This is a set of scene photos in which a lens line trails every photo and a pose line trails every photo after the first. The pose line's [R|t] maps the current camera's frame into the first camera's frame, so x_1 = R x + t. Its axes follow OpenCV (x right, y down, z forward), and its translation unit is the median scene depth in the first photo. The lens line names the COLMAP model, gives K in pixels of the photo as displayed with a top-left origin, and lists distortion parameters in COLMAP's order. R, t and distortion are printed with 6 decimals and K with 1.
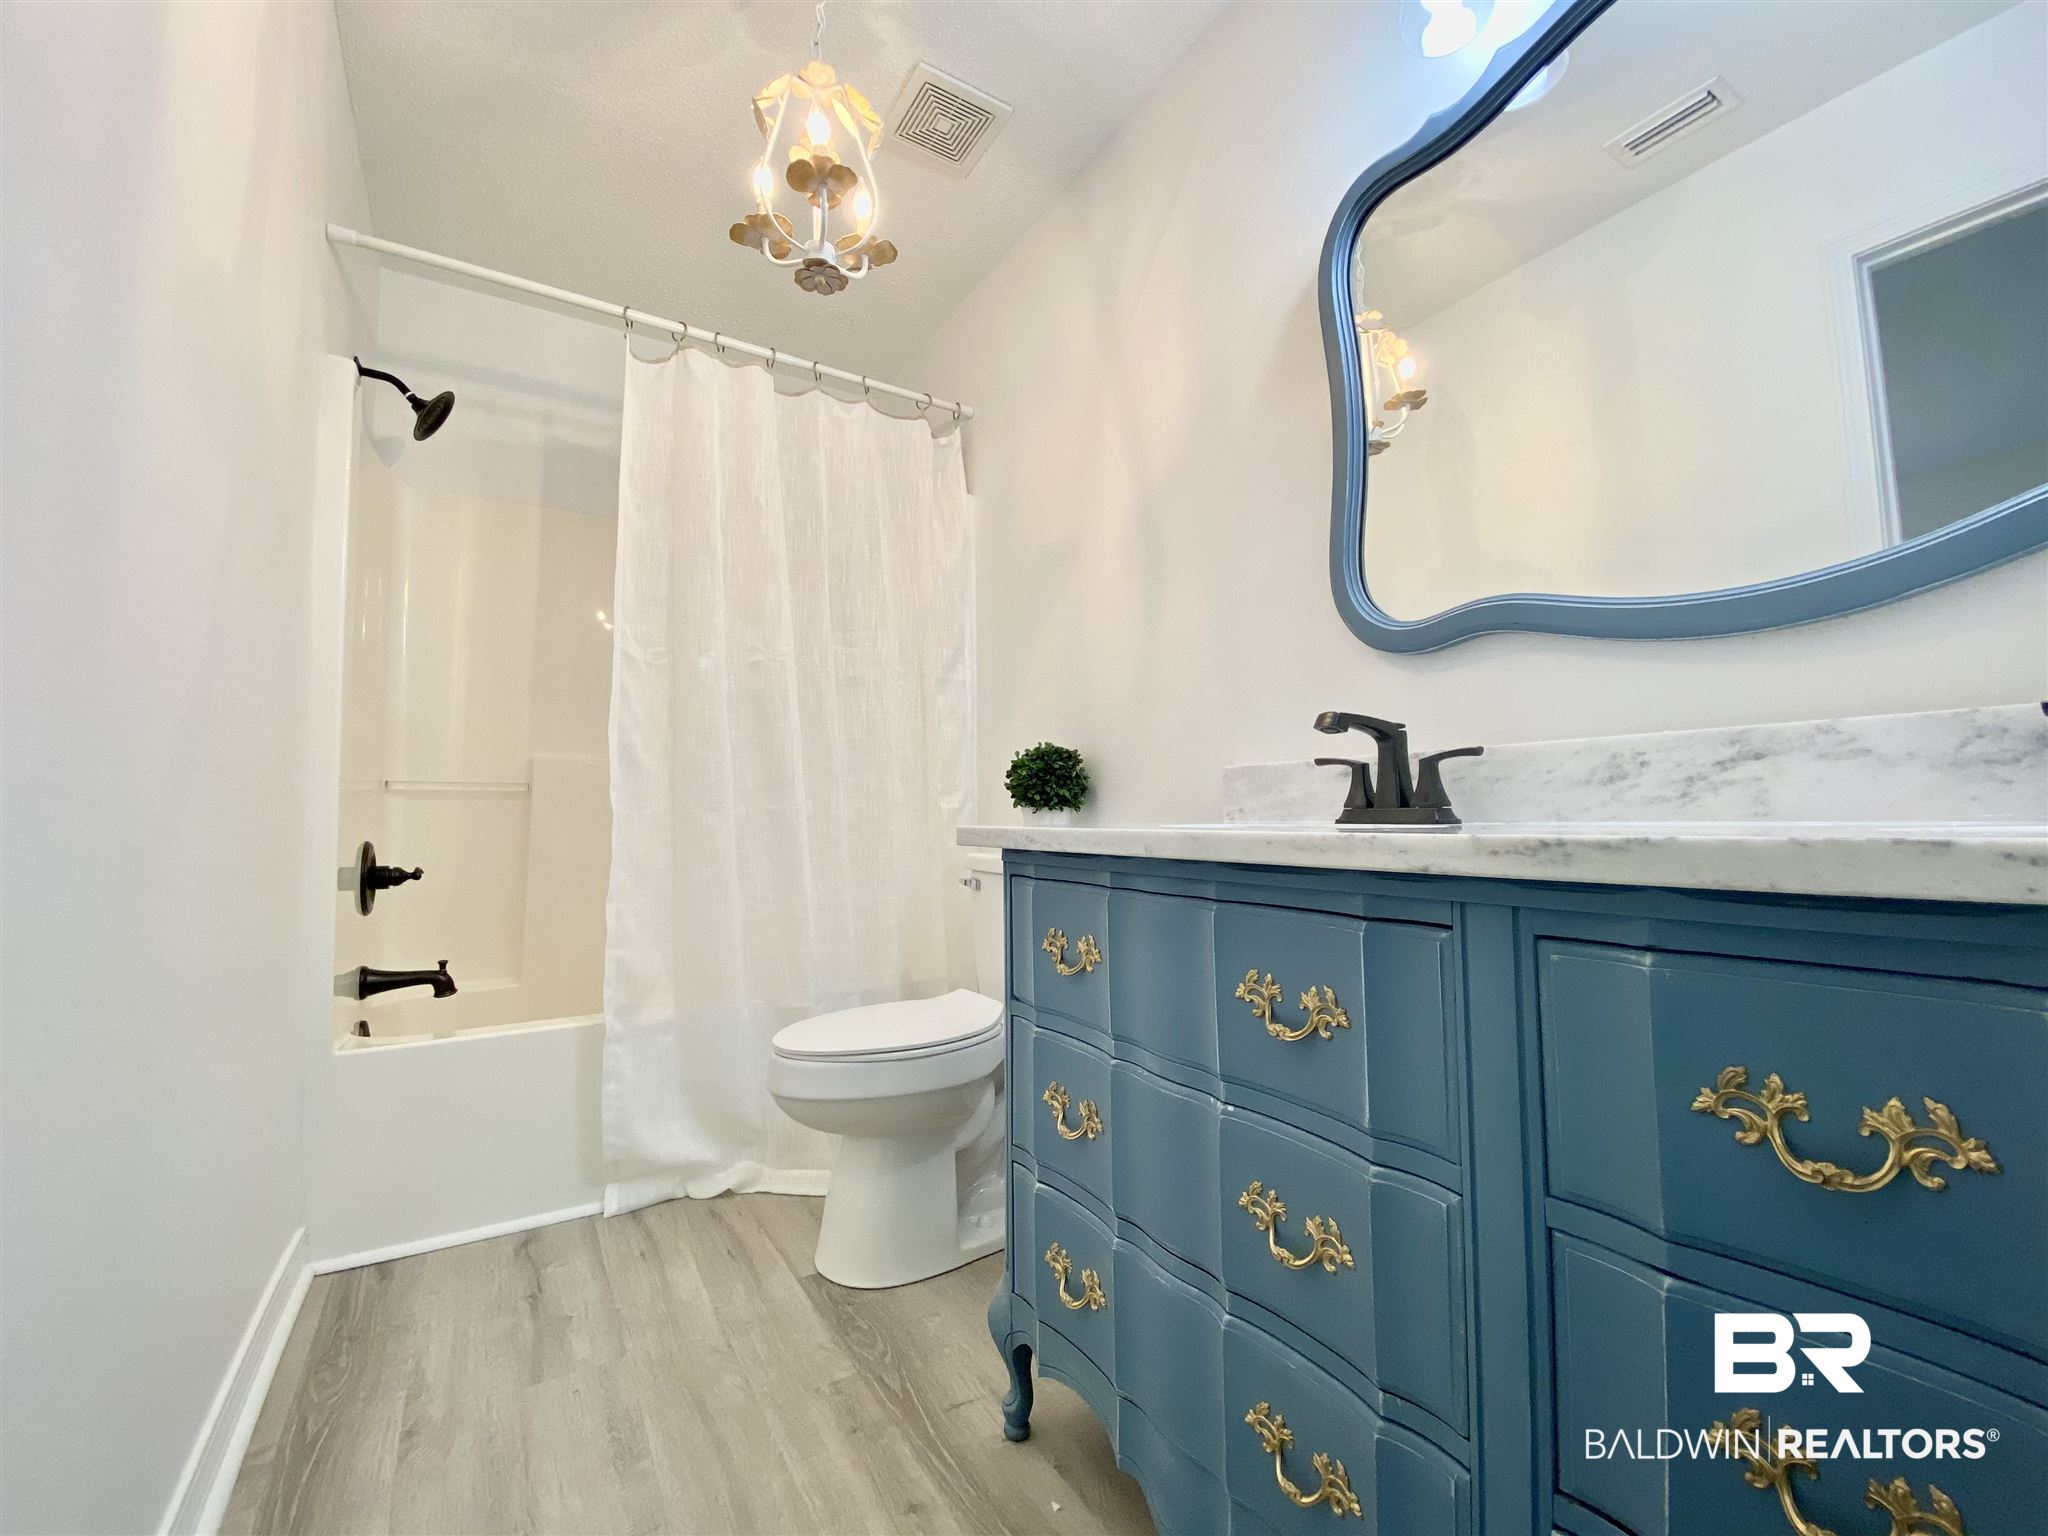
lens RADIAL K [[832.8, 0, 1018.7], [0, 832.8, 777.2], [0, 0, 1]] dist [0.017086, -0.018927]
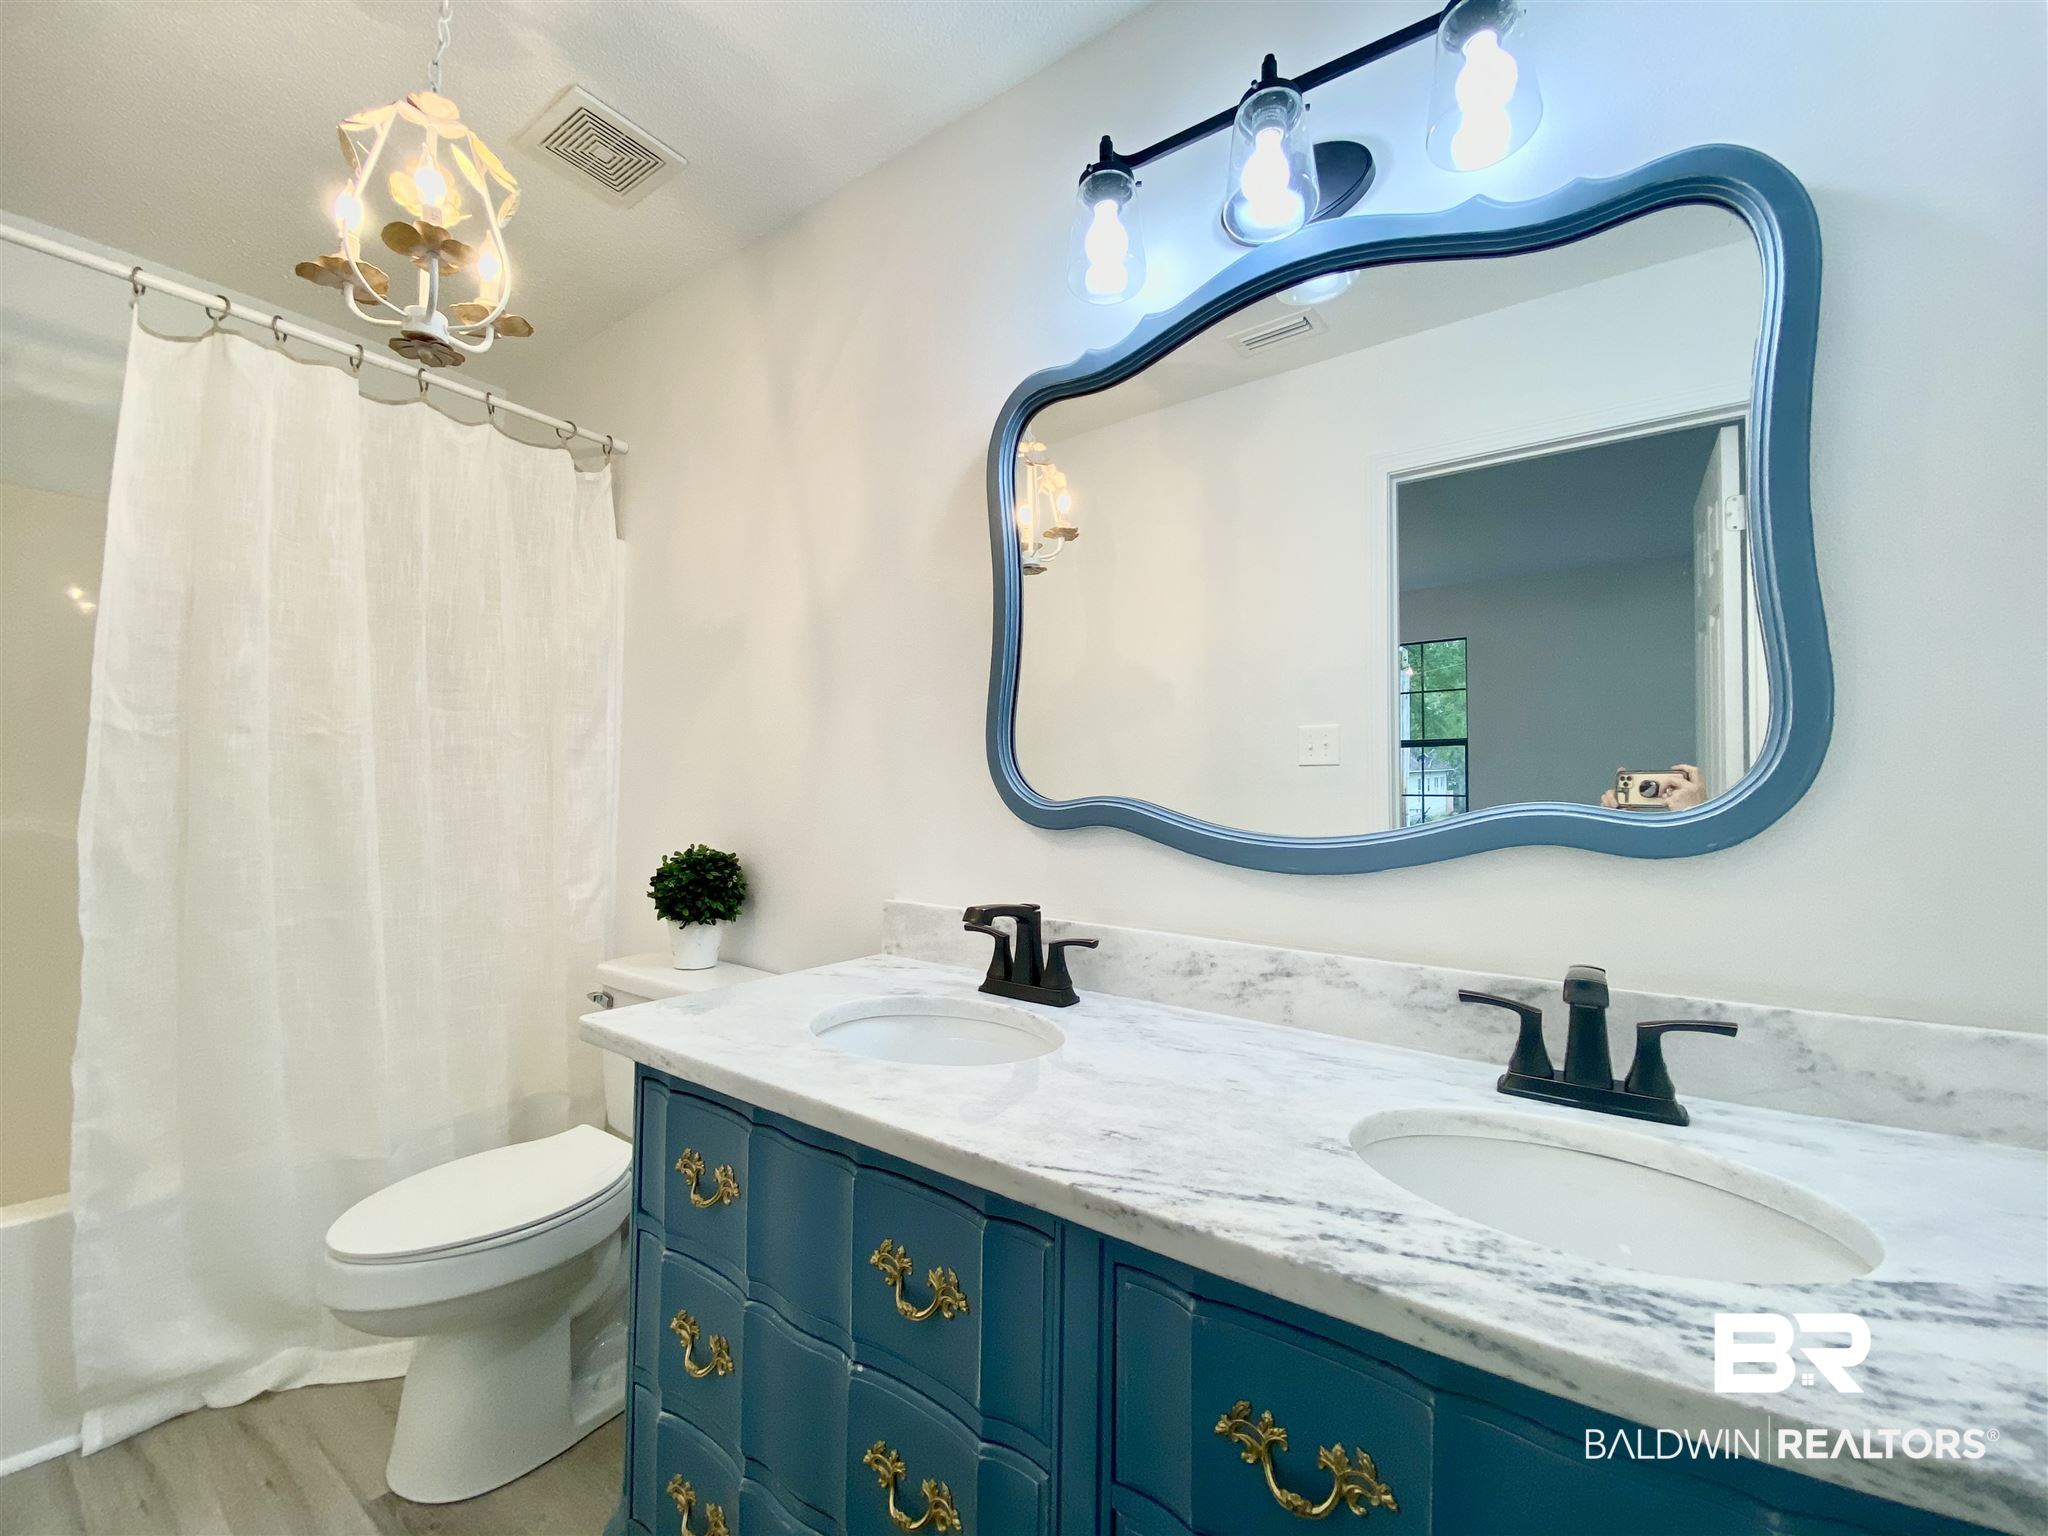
lens RADIAL K [[832.8, 0, 1018.7], [0, 832.8, 777.2], [0, 0, 1]] dist [0.017086, -0.018927]
pose [[0.923692, 0.037817, 0.381264, 0.005652], [-0.047876, 0.998710, 0.016931, -0.170399], [-0.380132, -0.033893, 0.924311, -0.004532]]
